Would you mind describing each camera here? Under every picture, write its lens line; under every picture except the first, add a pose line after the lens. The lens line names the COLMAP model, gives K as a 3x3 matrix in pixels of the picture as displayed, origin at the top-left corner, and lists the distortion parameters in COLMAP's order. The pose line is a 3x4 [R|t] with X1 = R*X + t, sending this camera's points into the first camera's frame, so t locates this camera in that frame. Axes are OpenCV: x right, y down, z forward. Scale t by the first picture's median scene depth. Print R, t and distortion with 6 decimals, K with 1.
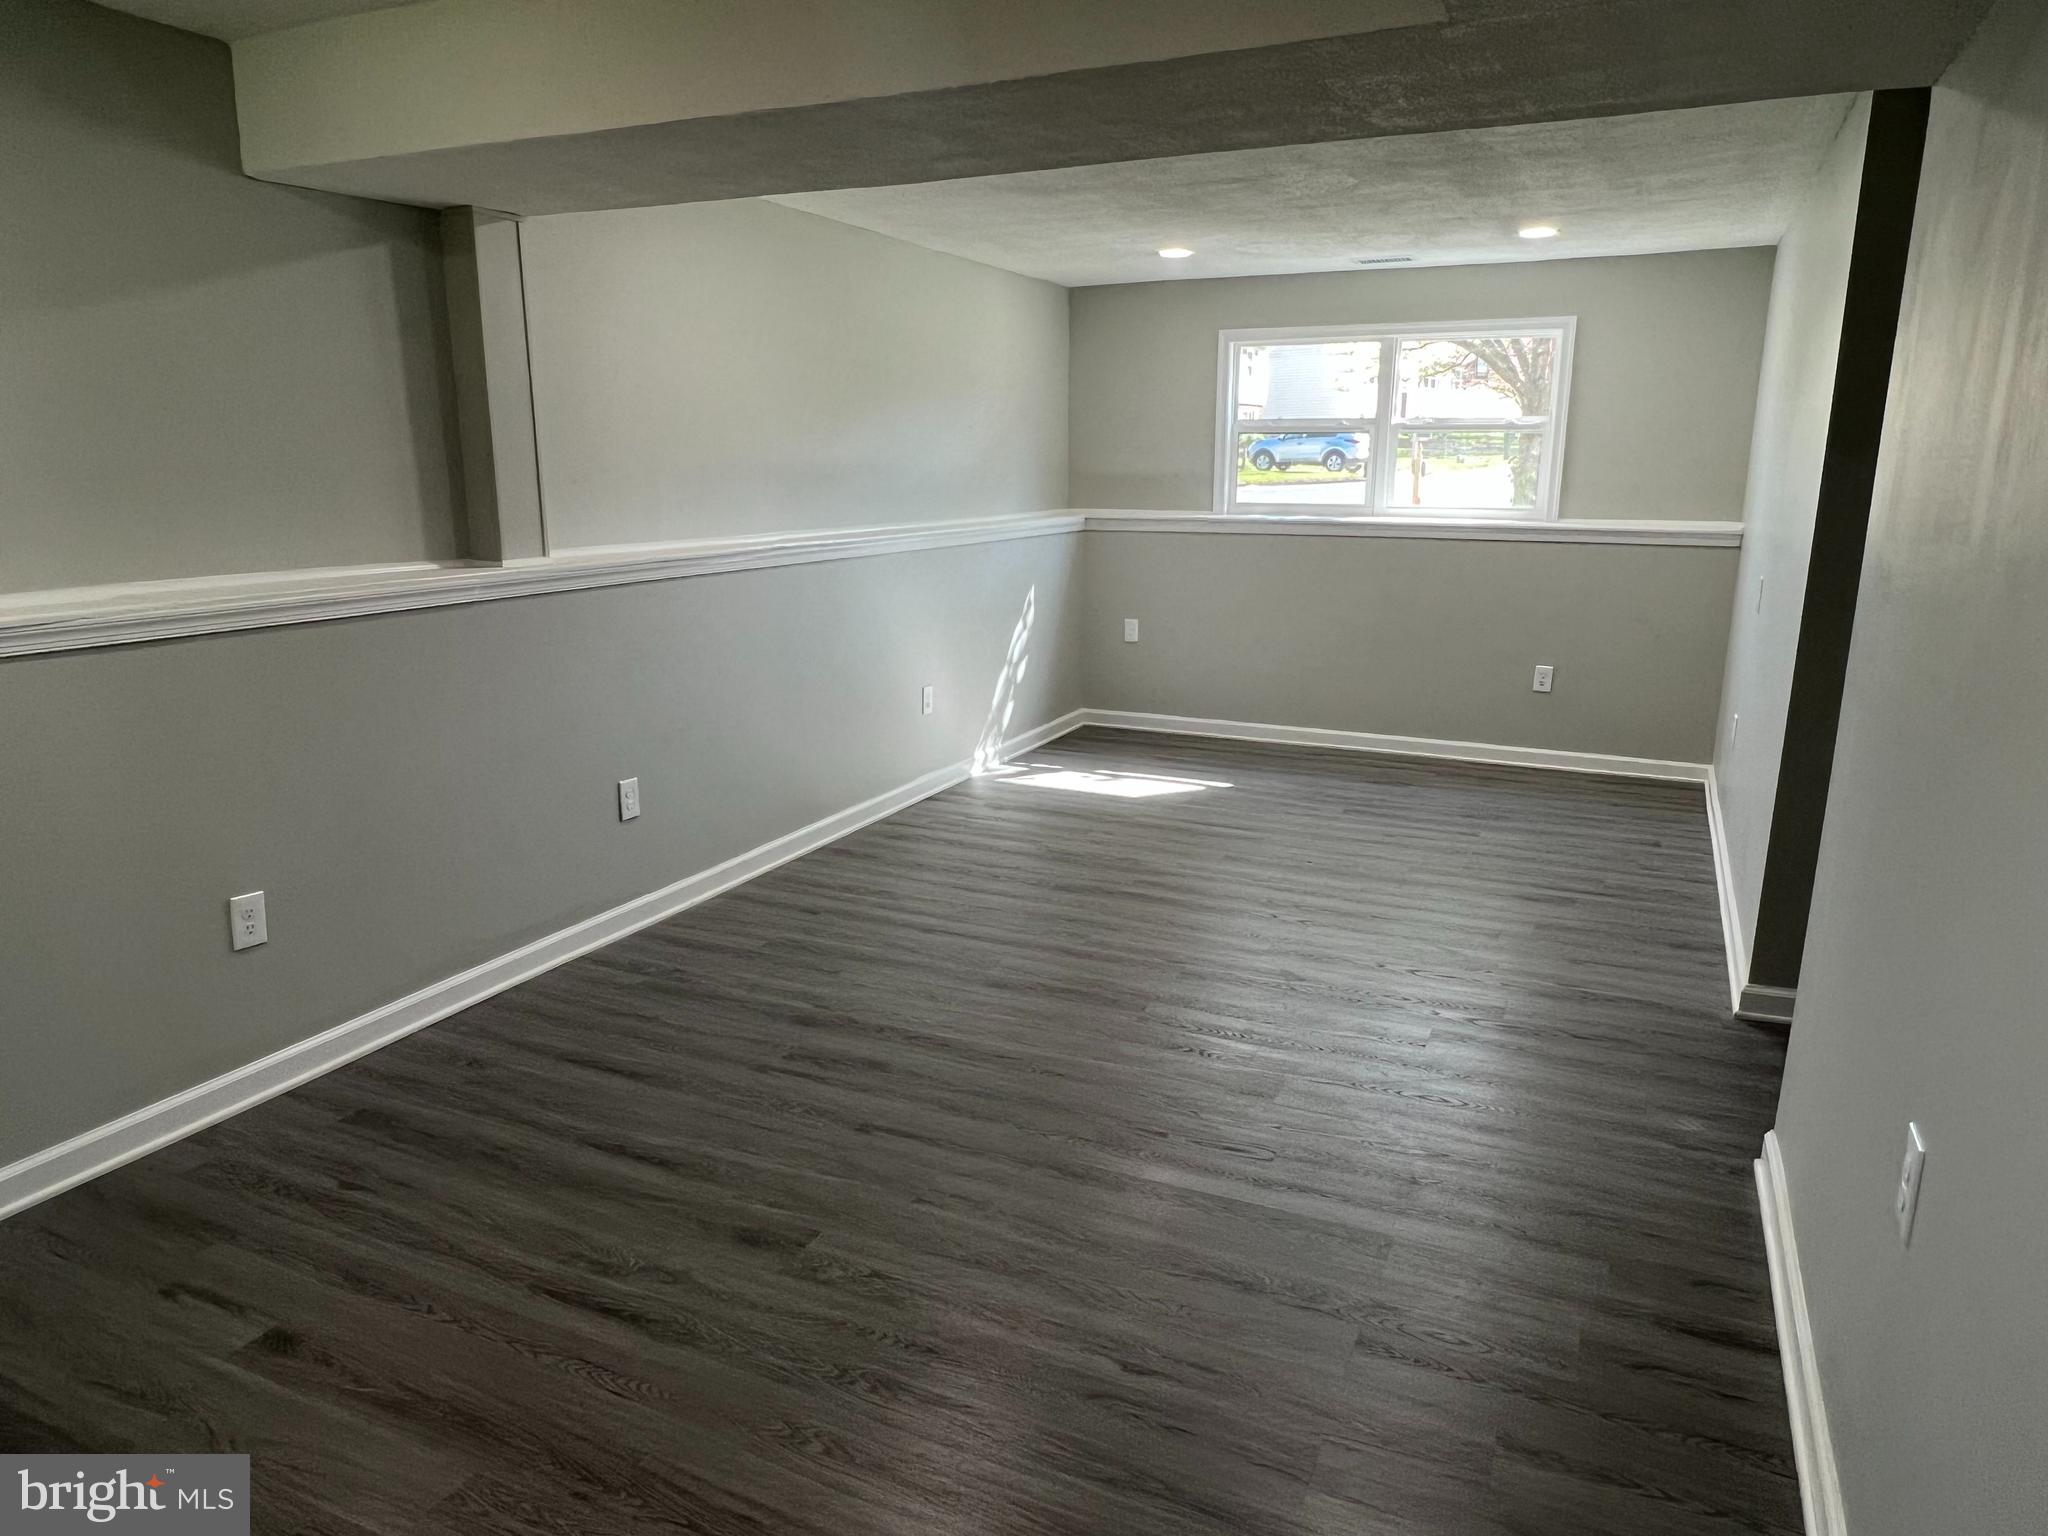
lens RADIAL K [[1319.3, 0, 1025.2], [0, 1319.3, 769.3], [0, 0, 1]] dist [-0.009157, -0.001206]
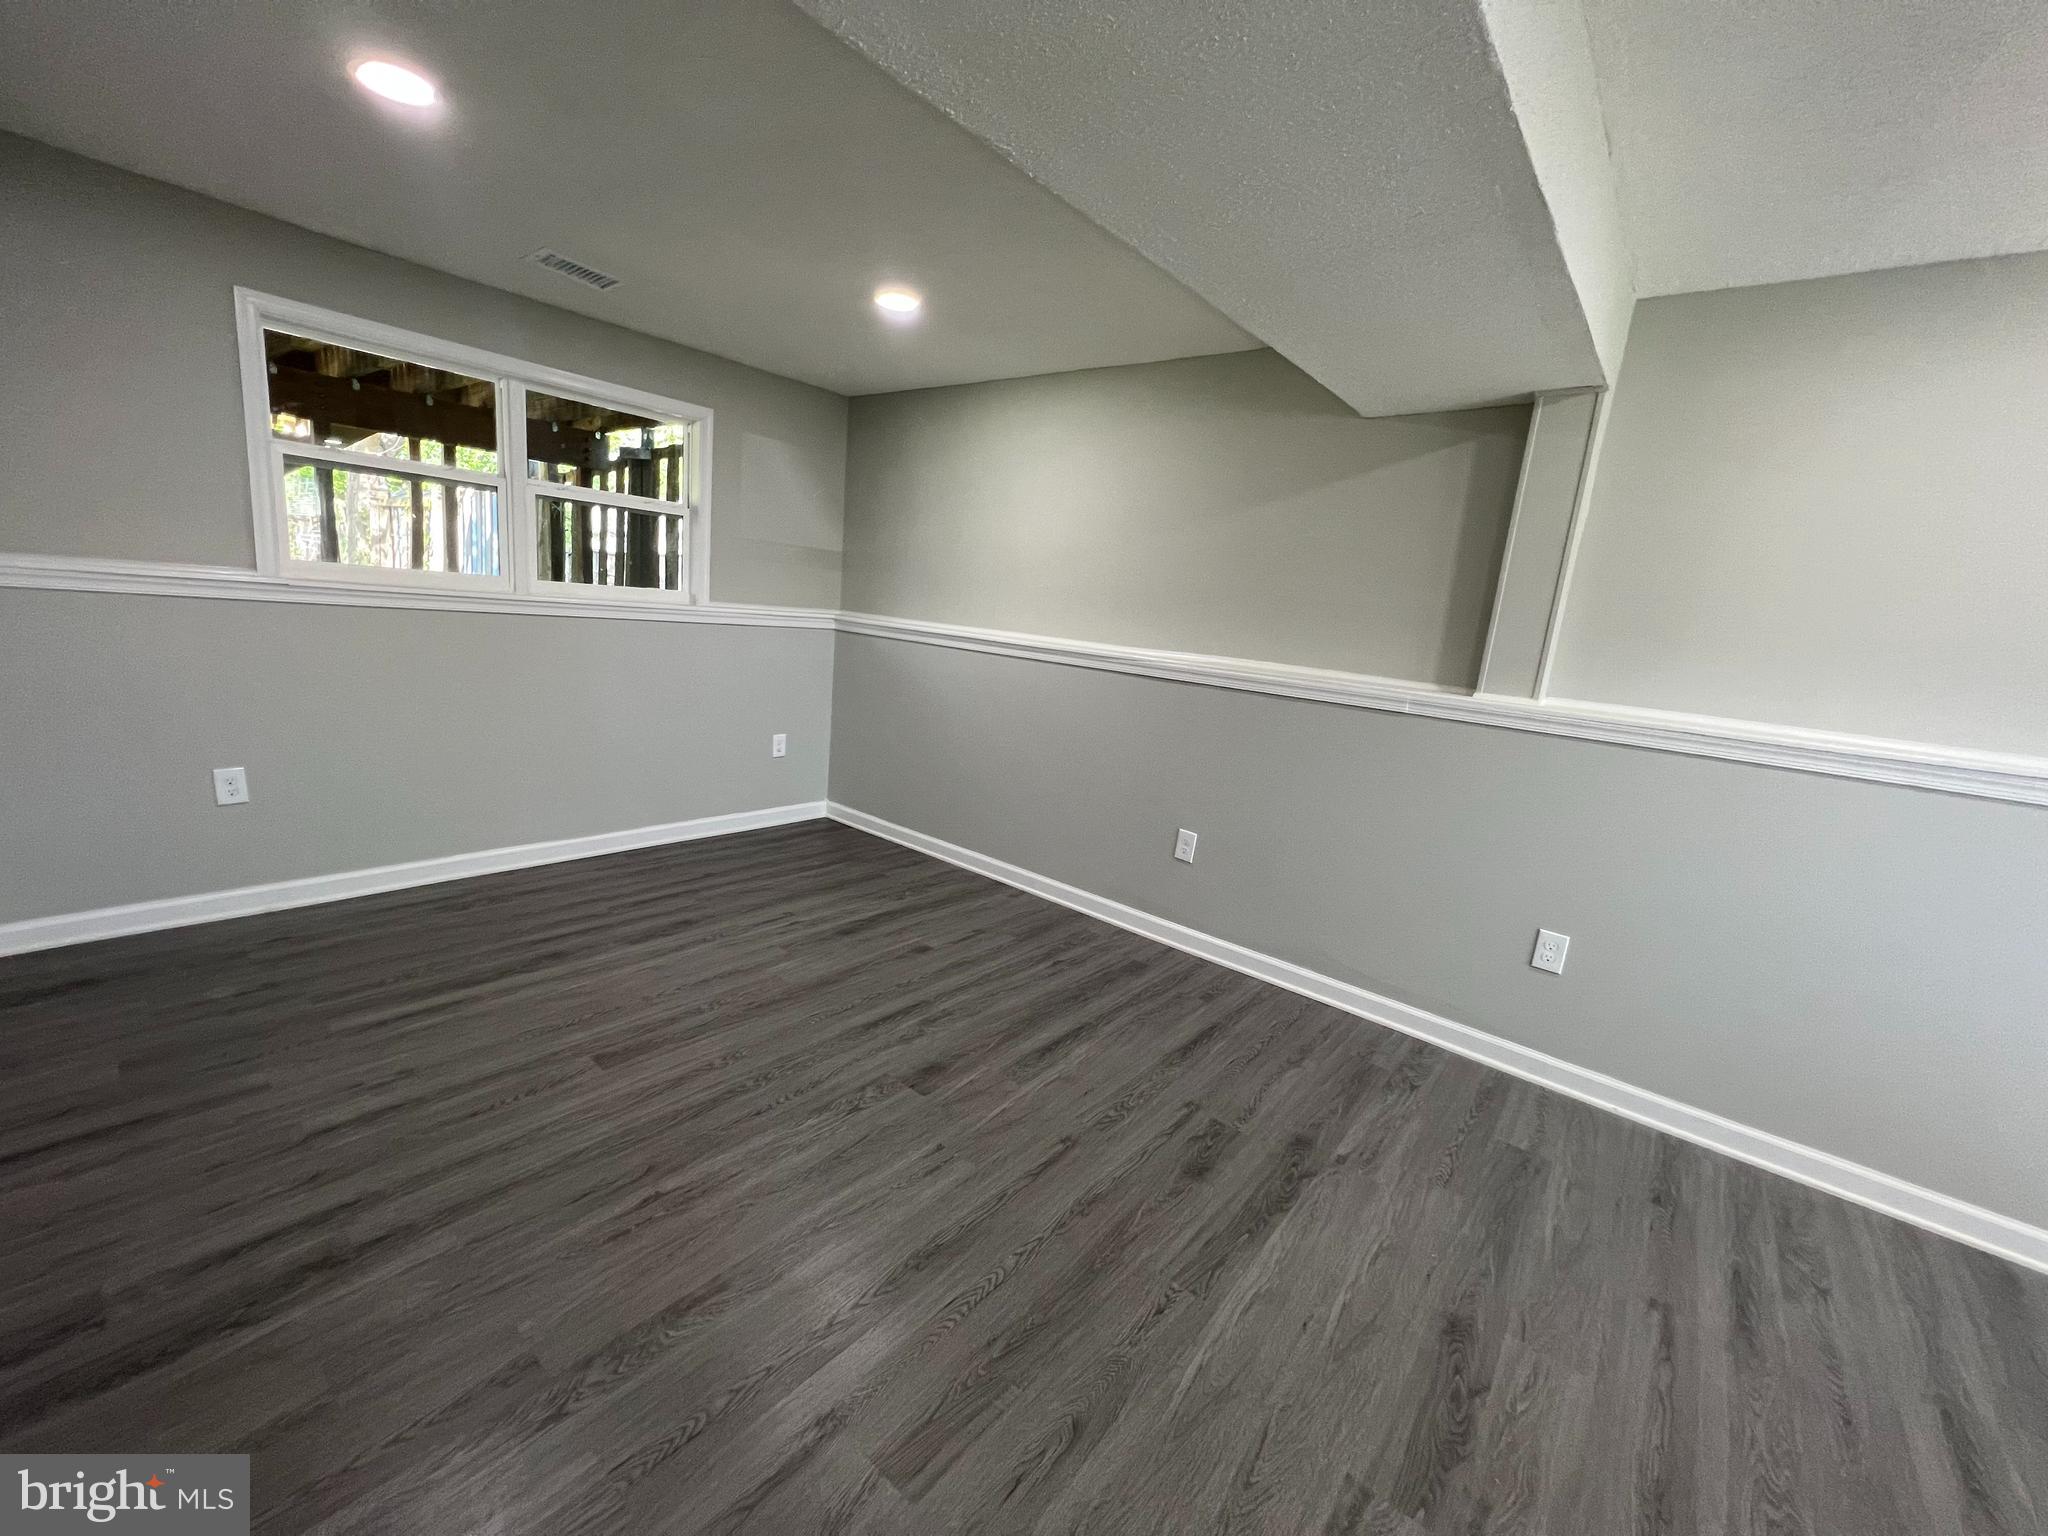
lens RADIAL K [[821.7, 0, 1022.2], [0, 821.7, 772.1], [0, 0, 1]] dist [-0.002232, 0.000244]
pose [[-0.246771, 0.170869, -0.953891, 0.456496], [-0.311495, 0.918110, 0.245043, -0.162651], [0.917647, 0.357601, -0.173338, 0.866562]]
